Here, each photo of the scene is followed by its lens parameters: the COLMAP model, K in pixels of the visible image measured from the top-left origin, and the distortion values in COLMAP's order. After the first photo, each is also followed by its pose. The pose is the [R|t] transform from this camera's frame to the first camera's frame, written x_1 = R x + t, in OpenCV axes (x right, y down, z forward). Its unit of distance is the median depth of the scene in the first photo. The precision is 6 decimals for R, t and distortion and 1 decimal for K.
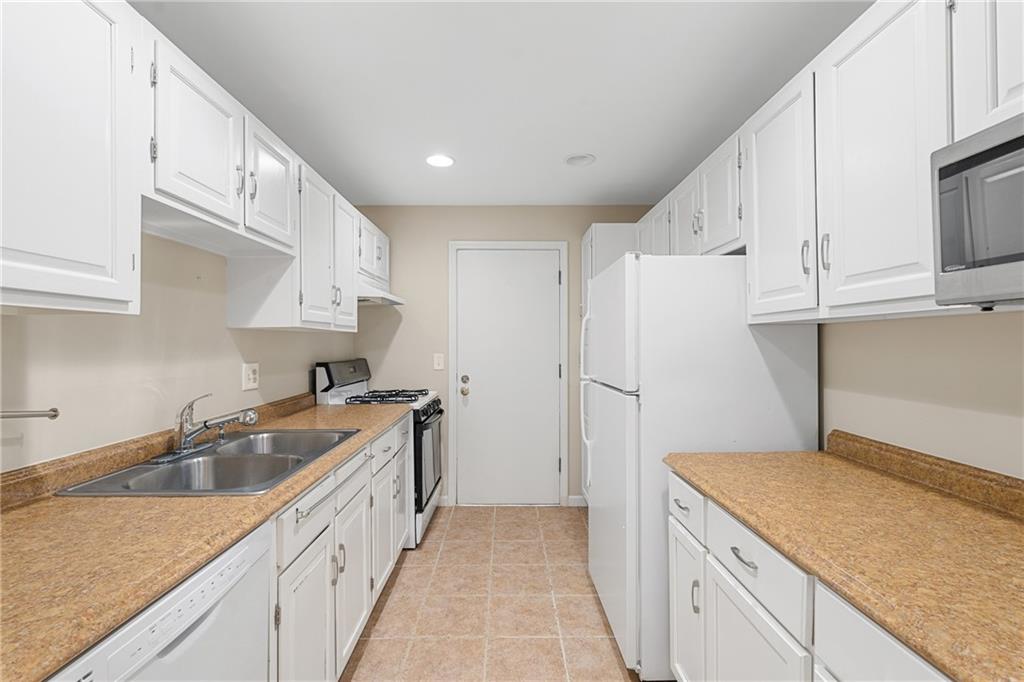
lens RADIAL K [[458.6, 0, 512.0], [0, 458.6, 341.0], [0, 0, 1]] dist [-0.002175, 0.000125]
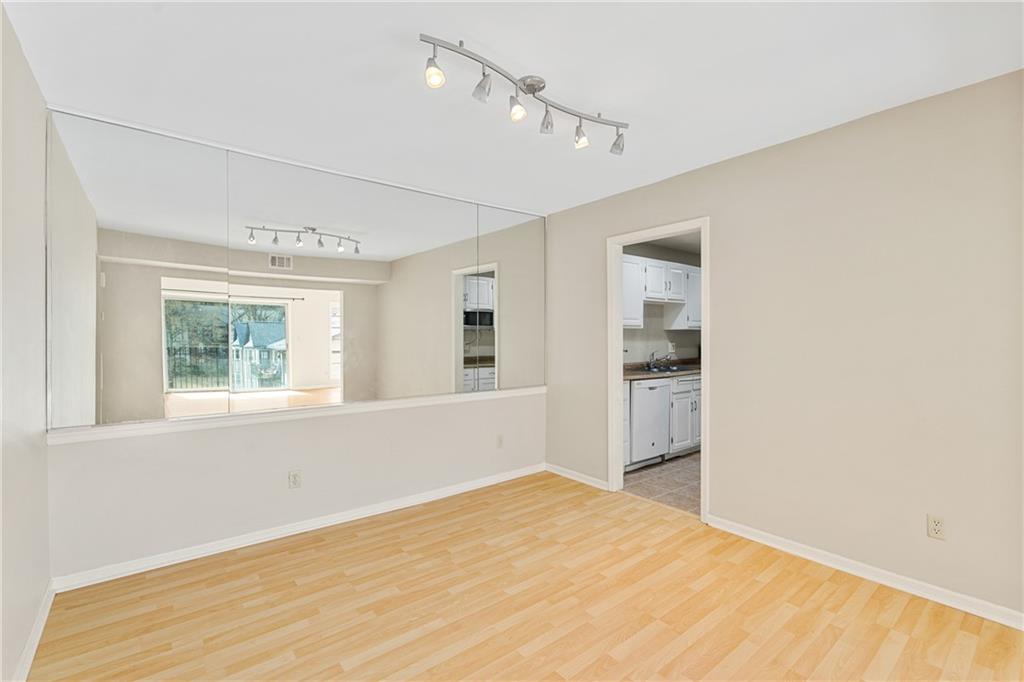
lens RADIAL K [[458.6, 0, 512.0], [0, 458.6, 341.0], [0, 0, 1]] dist [-0.002175, 0.000125]
pose [[0.617171, 0.008698, -0.786781, 0.841826], [0.002075, 0.999917, 0.012682, 0.001959], [0.786826, -0.009460, 0.617102, -1.217113]]
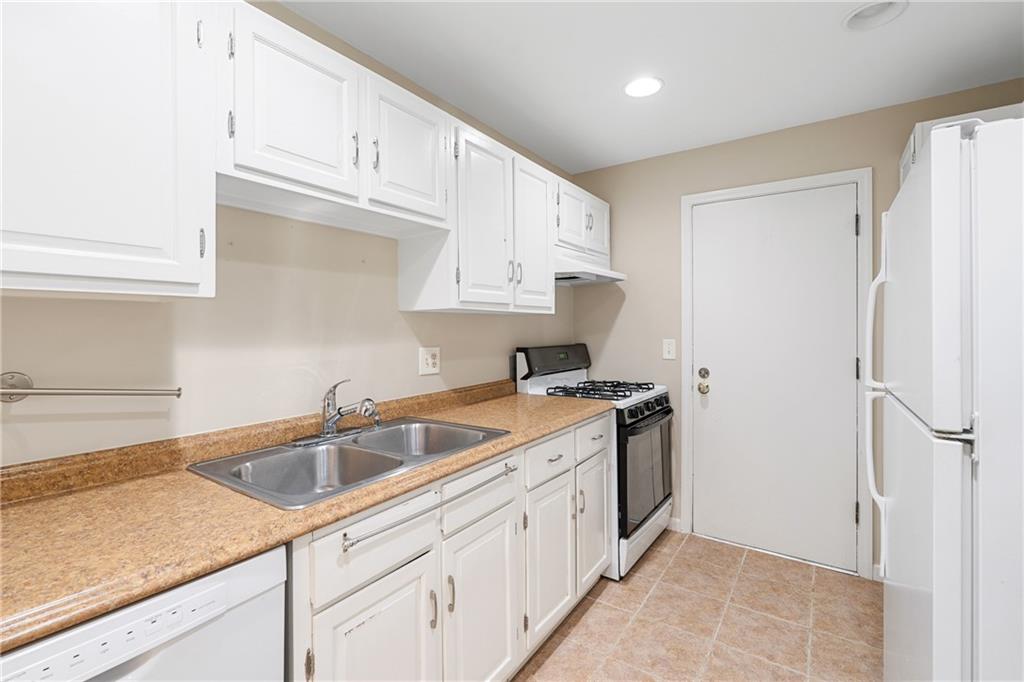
lens RADIAL K [[463.9, 0, 506.8], [0, 463.9, 328.6], [0, 0, 1]] dist [-0.003202, -0.000822]
pose [[0.814788, -0.000731, -0.579758, 0.117275], [0.005856, 0.999959, 0.006970, 0.002608], [0.579729, -0.009074, 0.814759, 0.262391]]
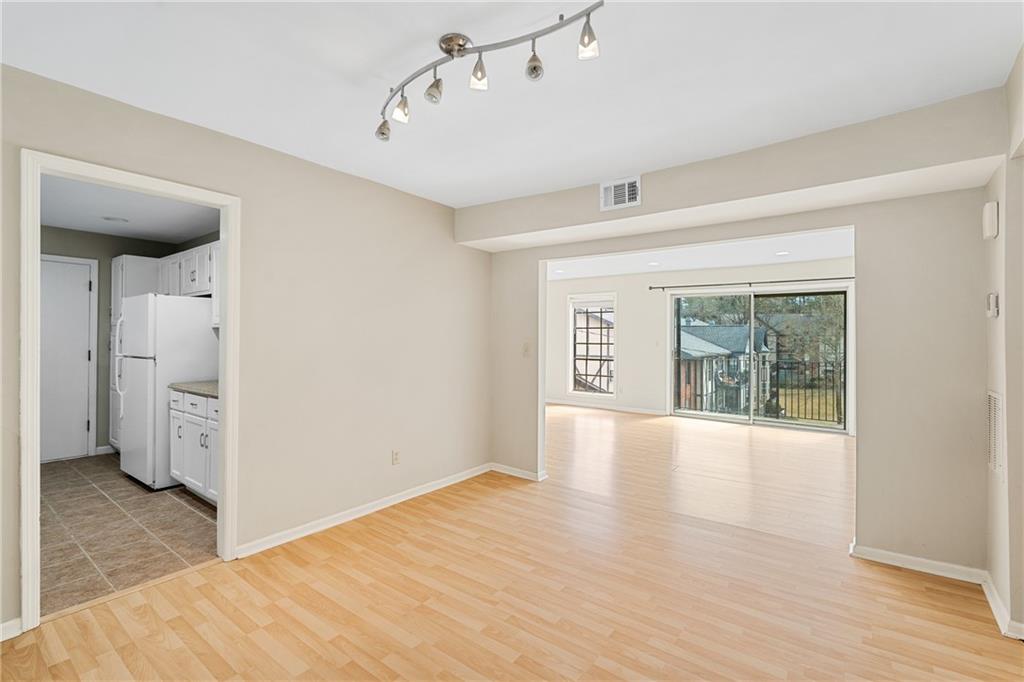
lens RADIAL K [[463.9, 0, 506.8], [0, 463.9, 328.6], [0, 0, 1]] dist [-0.003202, -0.000822]
pose [[0.624535, 0.012562, 0.780895, -0.283661], [-0.005540, 0.999917, -0.011655, -0.005149], [-0.780977, 0.002953, 0.624553, -1.189180]]
